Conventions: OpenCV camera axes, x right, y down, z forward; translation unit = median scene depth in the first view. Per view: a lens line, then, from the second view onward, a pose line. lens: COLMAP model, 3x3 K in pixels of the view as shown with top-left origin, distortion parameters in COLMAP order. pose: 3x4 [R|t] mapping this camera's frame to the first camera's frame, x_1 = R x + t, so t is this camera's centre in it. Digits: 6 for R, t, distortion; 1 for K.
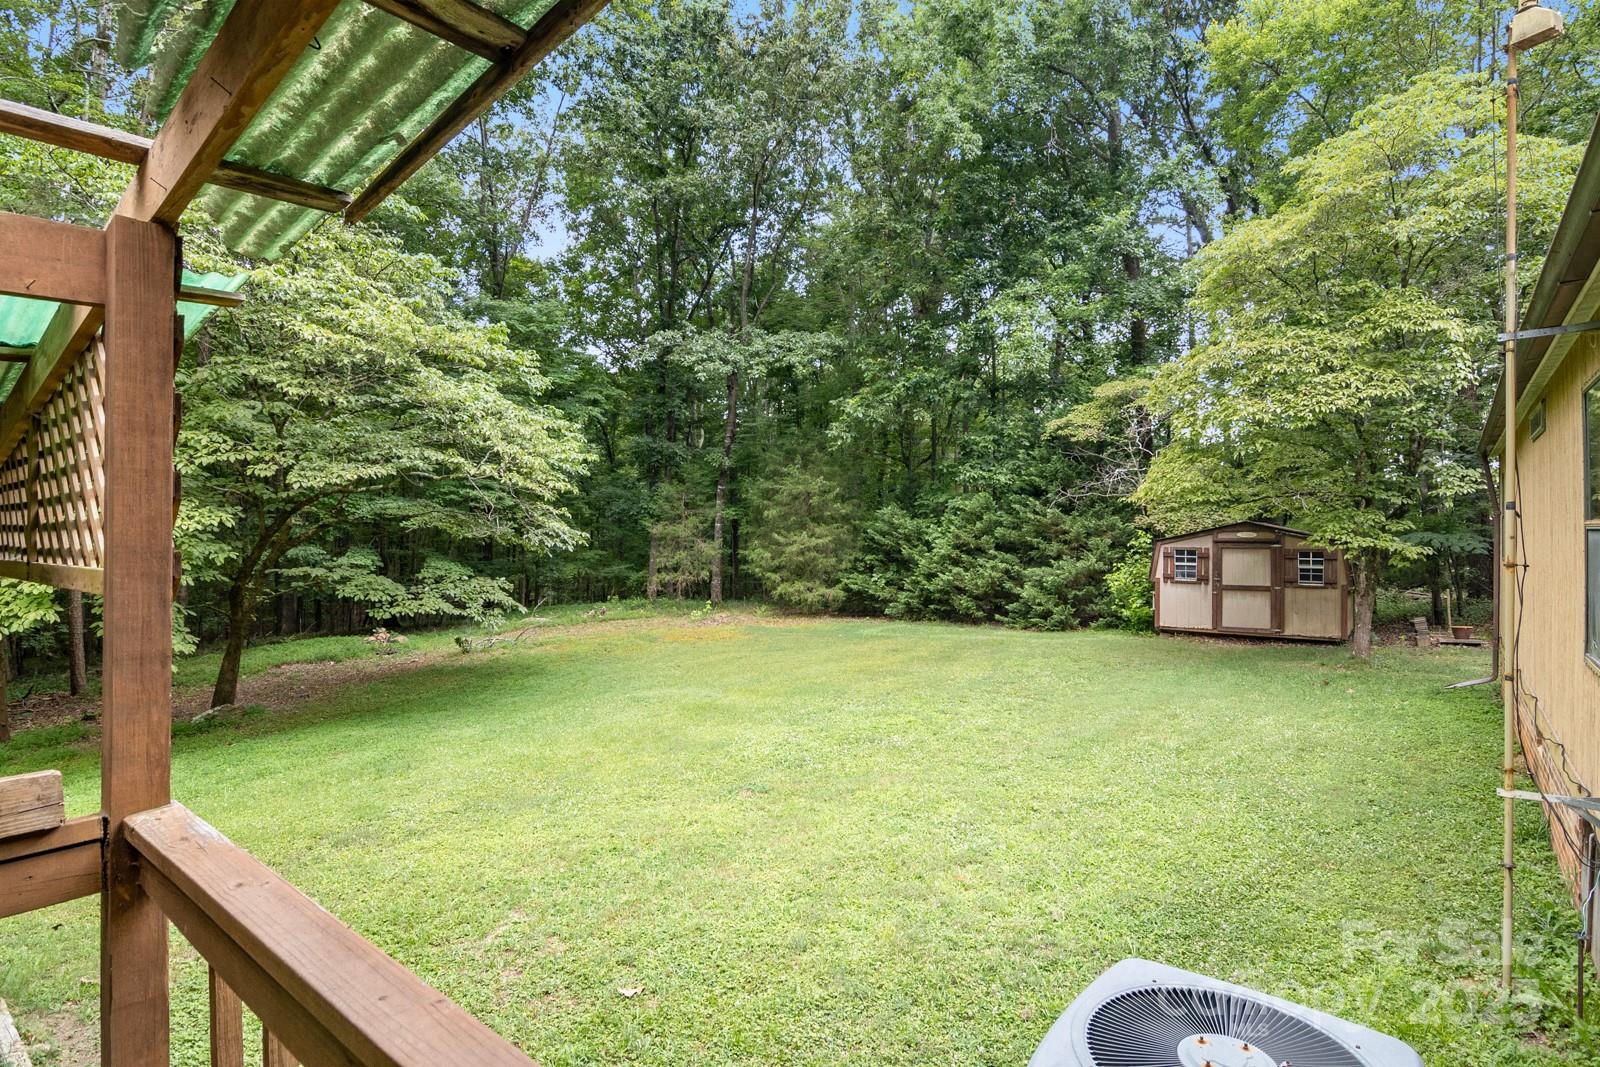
lens RADIAL K [[807.1, 0, 800.0], [0, 807.1, 533.5], [0, 0, 1]] dist [-0.019189, -0.001545]
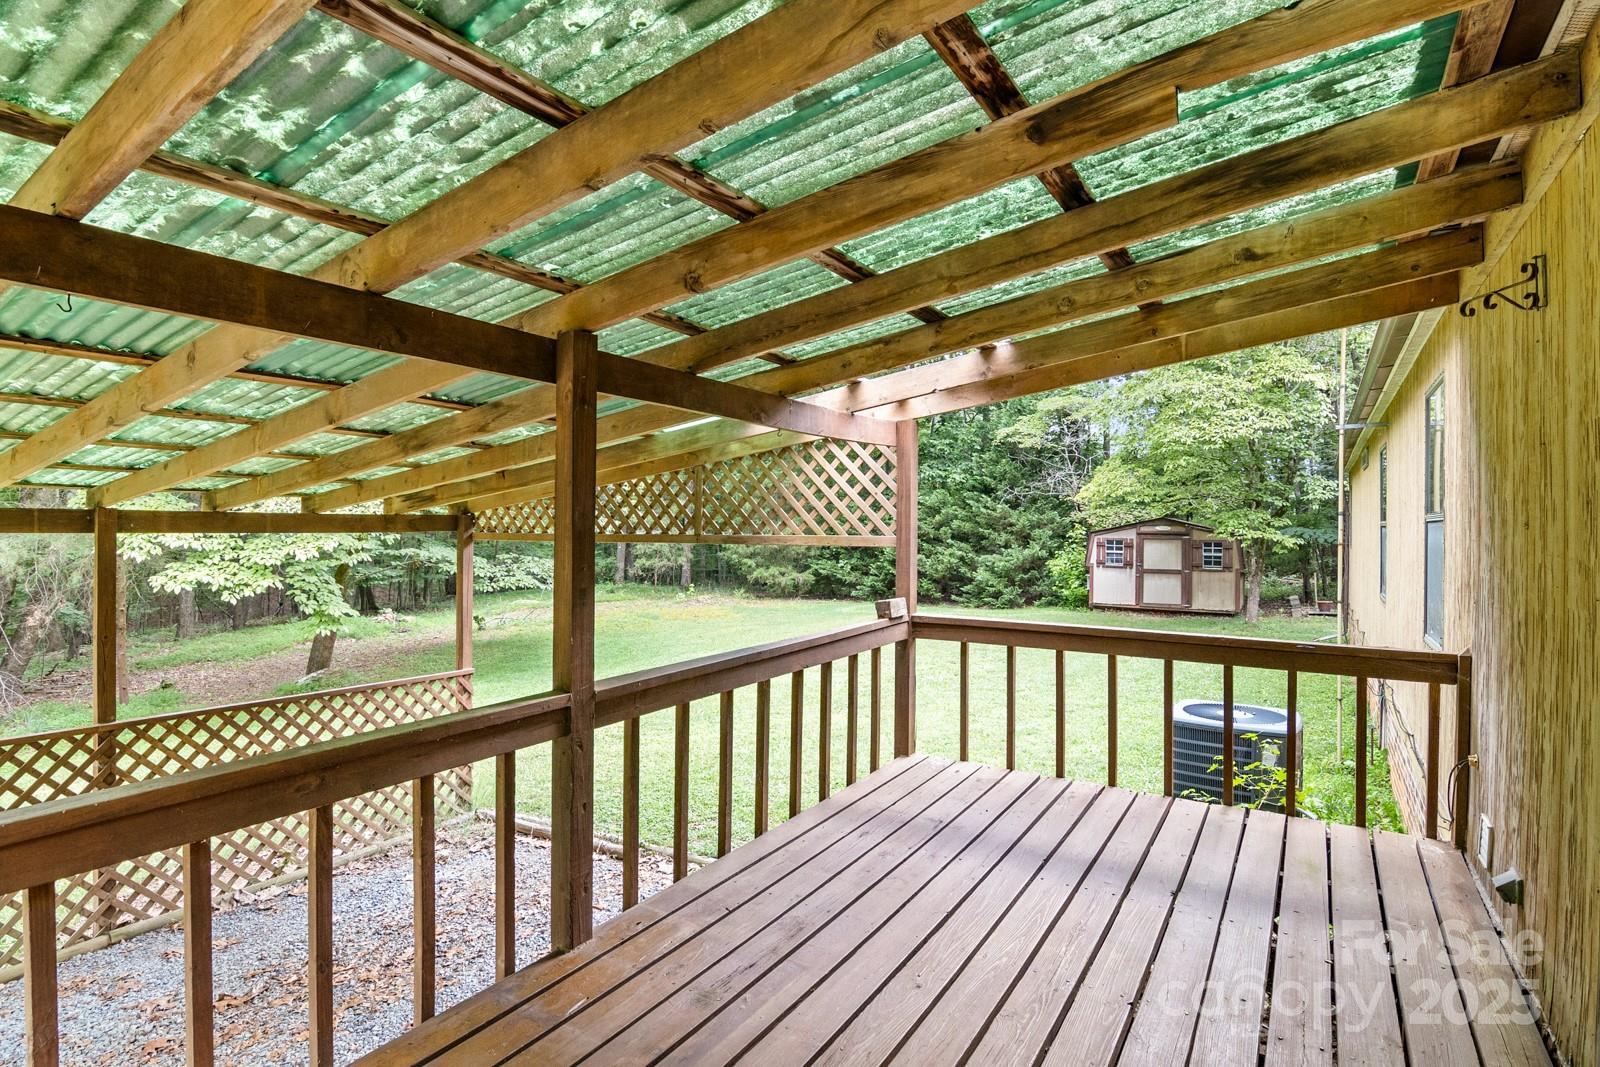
lens RADIAL K [[816.1, 0, 801.4], [0, 816.1, 520.6], [0, 0, 1]] dist [-0.014801, 0.000251]
pose [[0.993195, 0.010457, 0.115992, -0.122452], [-0.009996, 0.999940, -0.004549, 0.000993], [-0.116033, 0.003359, 0.993240, -0.154842]]
